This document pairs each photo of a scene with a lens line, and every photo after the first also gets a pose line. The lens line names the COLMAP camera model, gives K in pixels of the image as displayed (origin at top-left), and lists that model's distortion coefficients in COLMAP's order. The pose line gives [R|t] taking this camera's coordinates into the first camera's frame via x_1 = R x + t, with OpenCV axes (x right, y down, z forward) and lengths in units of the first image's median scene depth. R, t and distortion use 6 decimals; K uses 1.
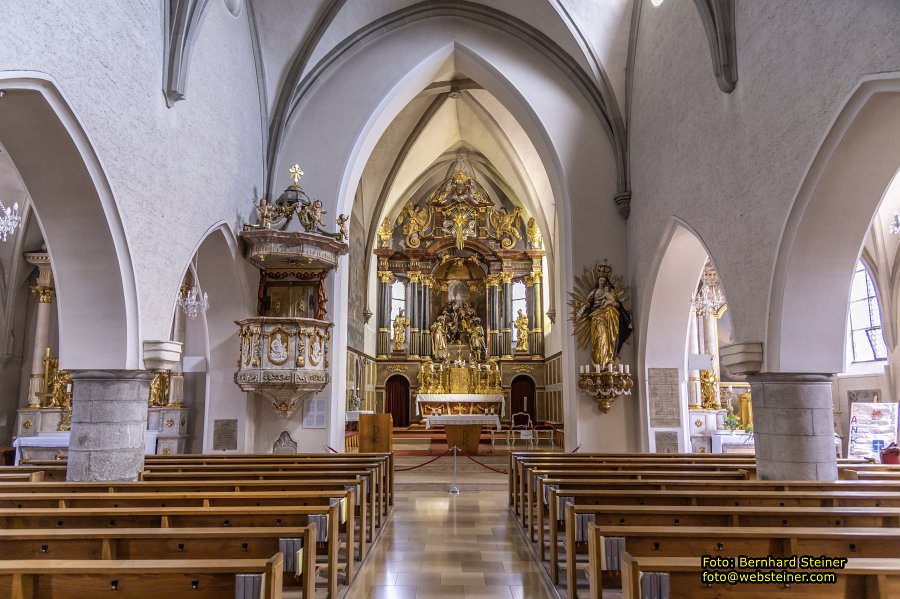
lens RADIAL K [[595.0, 0, 448.9], [0, 595.0, 263.3], [0, 0, 1]] dist [0.079294, -0.000140]
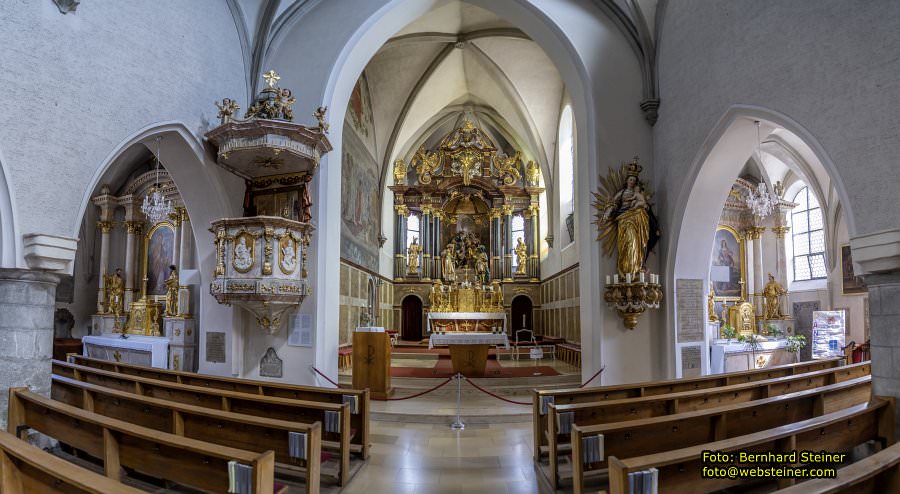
lens RADIAL K [[779.5, 0, 450.0], [0, 779.5, 247.0], [0, 0, 1]] dist [-0.002715, -0.000520]
pose [[0.999999, -0.001559, -0.000112, -0.012958], [0.001560, 0.990588, 0.136870, -0.109110], [-0.000102, -0.136870, 0.990589, -0.471141]]
